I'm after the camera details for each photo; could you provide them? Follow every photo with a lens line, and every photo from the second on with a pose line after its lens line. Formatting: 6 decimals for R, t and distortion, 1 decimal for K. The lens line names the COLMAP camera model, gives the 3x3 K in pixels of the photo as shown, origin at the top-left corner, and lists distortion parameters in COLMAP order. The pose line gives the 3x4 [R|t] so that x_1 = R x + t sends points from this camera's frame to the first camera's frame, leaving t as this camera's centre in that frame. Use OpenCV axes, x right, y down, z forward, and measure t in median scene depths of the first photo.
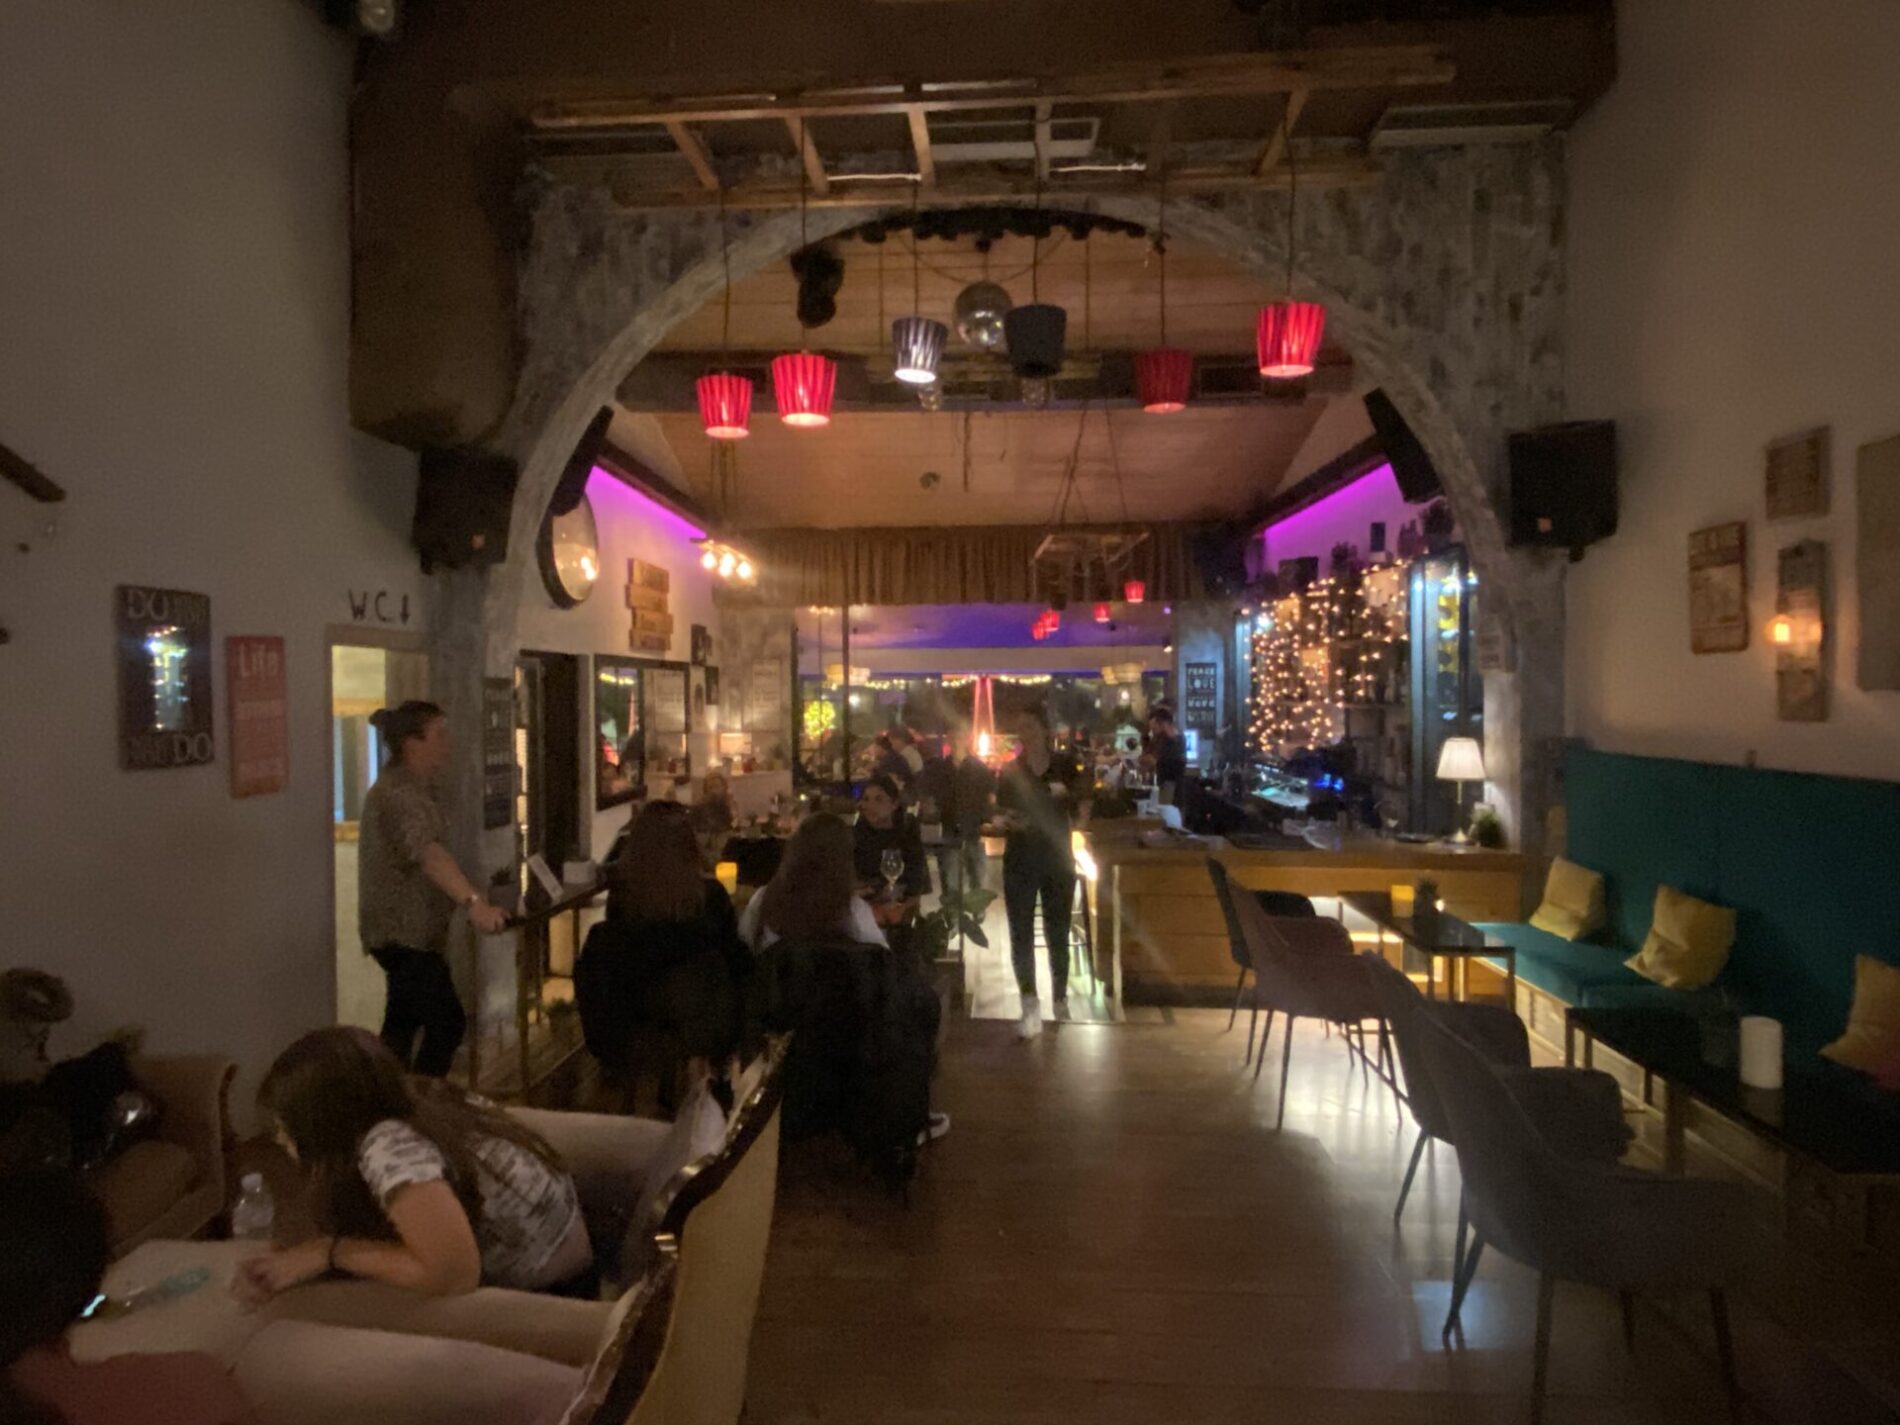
lens RADIAL K [[1026.8, 0, 948.0], [0, 1026.8, 694.2], [0, 0, 1]] dist [0.001182, -0.018671]
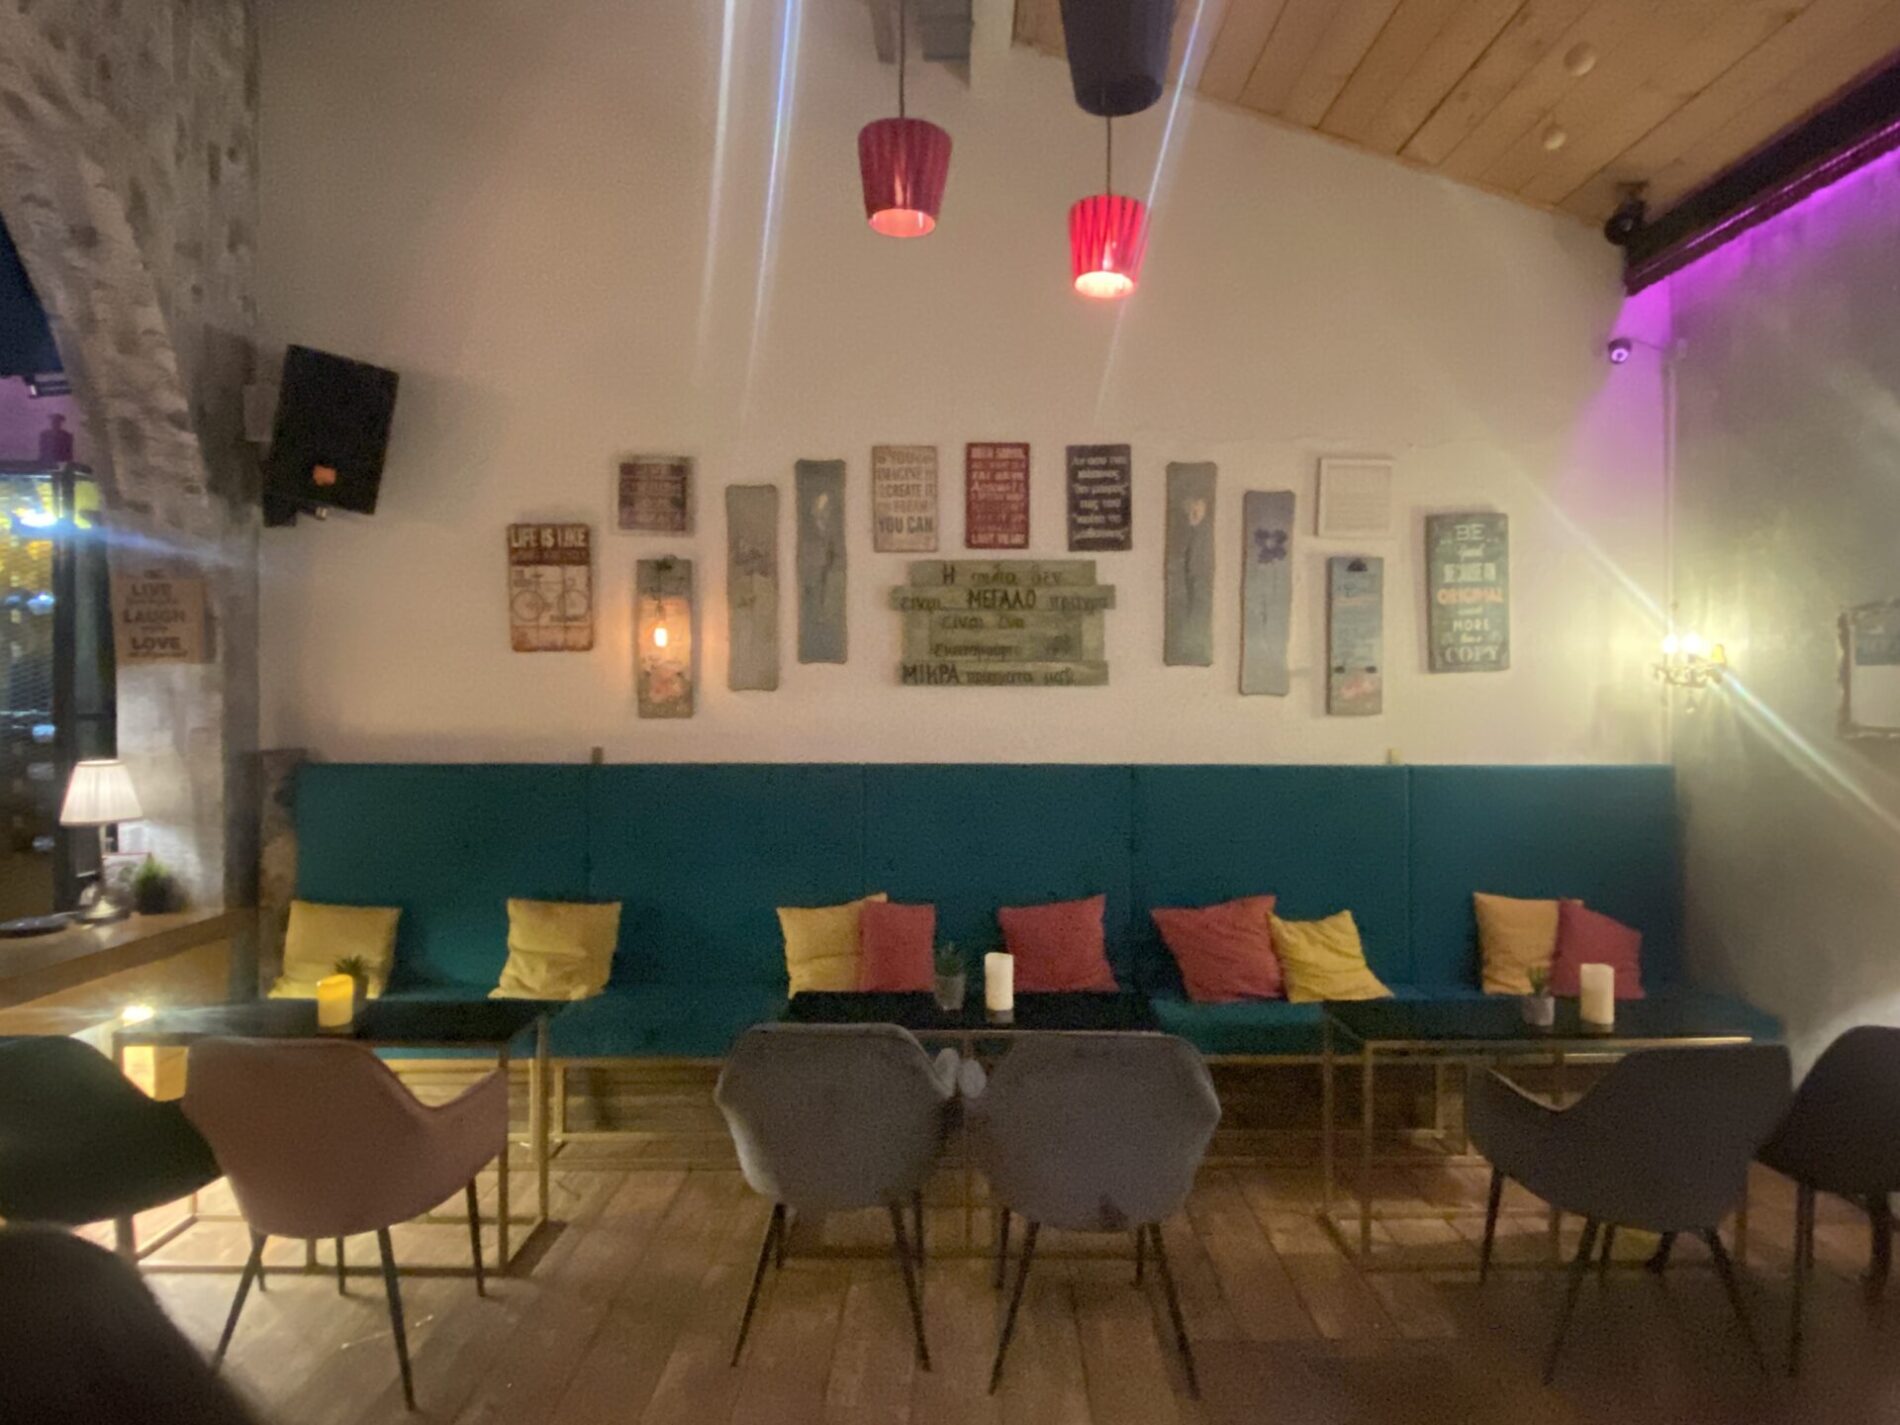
lens RADIAL K [[1026.8, 0, 948.0], [0, 1026.8, 694.2], [0, 0, 1]] dist [0.001182, -0.018671]
pose [[-0.063712, -0.004430, 0.997958, -0.257522], [-0.000258, 0.999990, 0.004423, -0.004219], [-0.997968, 0.000024, -0.063713, 0.668608]]
